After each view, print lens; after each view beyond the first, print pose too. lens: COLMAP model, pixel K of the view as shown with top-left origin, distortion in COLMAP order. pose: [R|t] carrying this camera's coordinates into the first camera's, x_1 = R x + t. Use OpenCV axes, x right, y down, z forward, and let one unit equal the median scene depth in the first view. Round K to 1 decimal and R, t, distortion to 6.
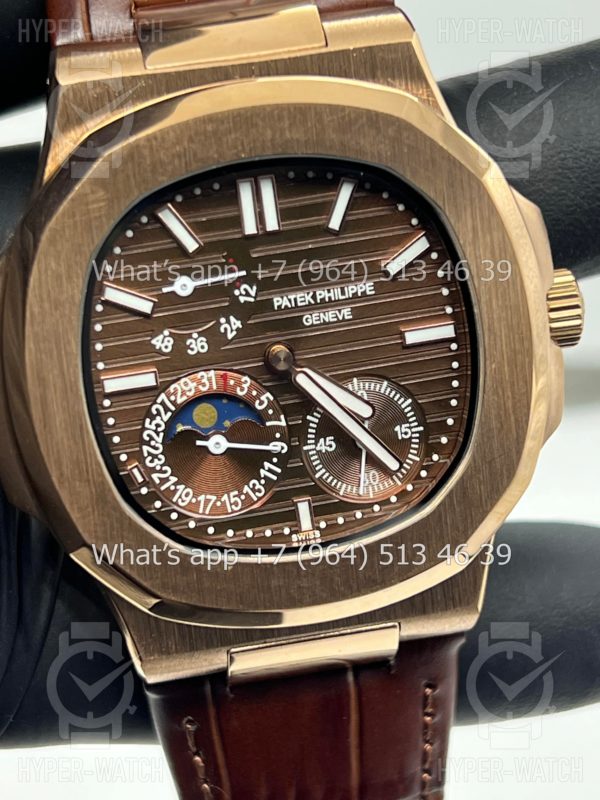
lens RADIAL K [[1890.0, 0, 303.2], [0, 1890.0, 394.8], [0, 0, 1]] dist [0.237808, 0.000000]
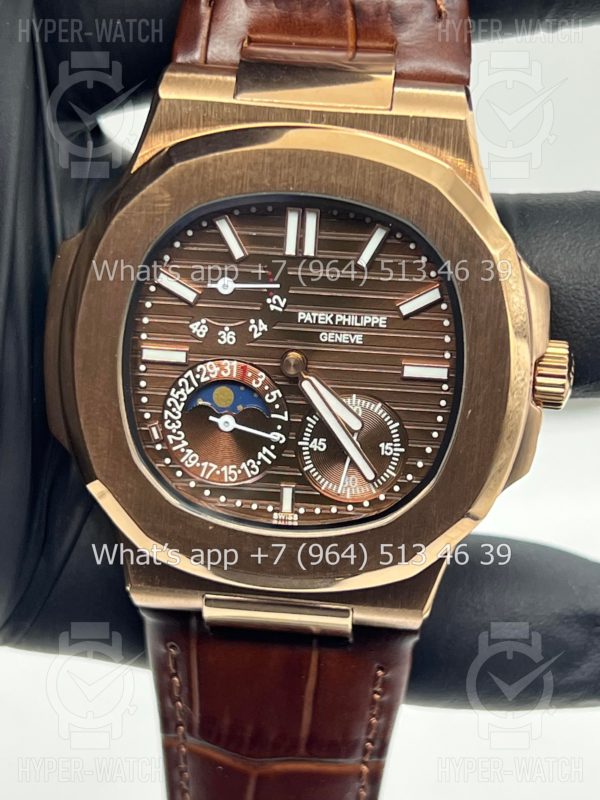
lens RADIAL K [[1890.0, 0, 296.7], [0, 1890.0, 401.3], [0, 0, 1]] dist [0.237808, 0.000000]
pose [[0.959415, 0.226856, -0.167511, 0.189927], [-0.221162, 0.973842, 0.052147, -0.057873], [0.174959, -0.012984, 0.984490, -0.147650]]
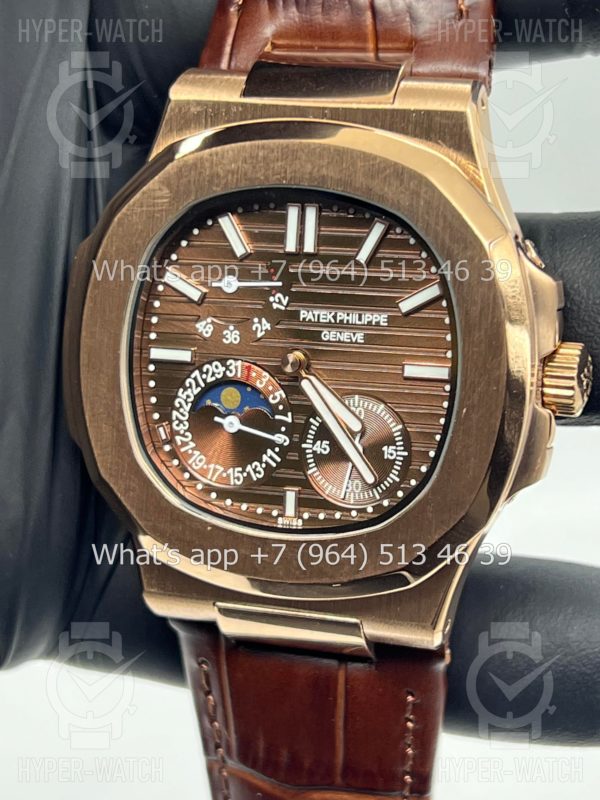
lens RADIAL K [[1890.0, 0, 304.8], [0, 1890.0, 404.5], [0, 0, 1]] dist [0.237808, 0.000000]
pose [[0.890594, 0.220424, -0.397814, 0.453540], [-0.231234, 0.972666, 0.021274, -0.020539], [0.391629, 0.073041, 0.917219, -0.047131]]
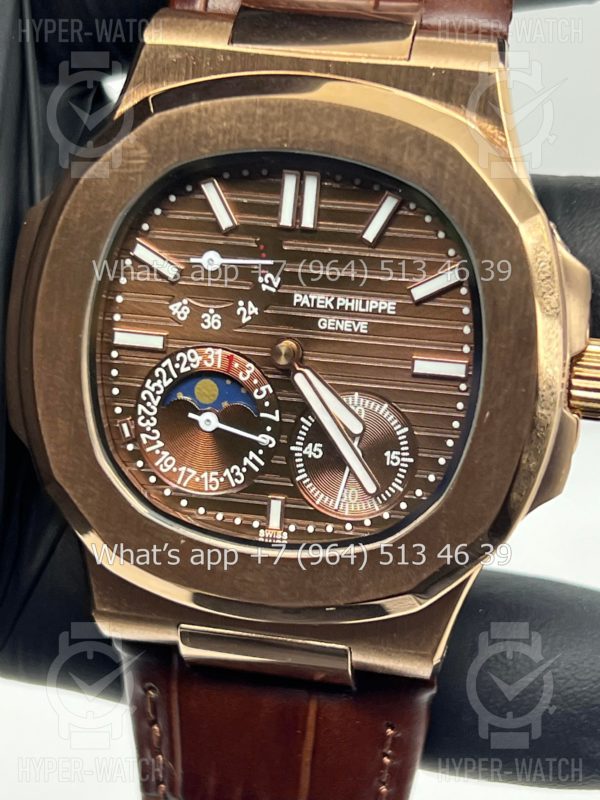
lens RADIAL K [[1890.0, 0, 296.0], [0, 1890.0, 401.0], [0, 0, 1]] dist [0.237808, 0.000000]
pose [[0.929507, 0.248099, -0.272879, 0.271102], [-0.255068, 0.966869, 0.010230, -0.006725], [0.266376, 0.060094, 0.961994, 0.040508]]
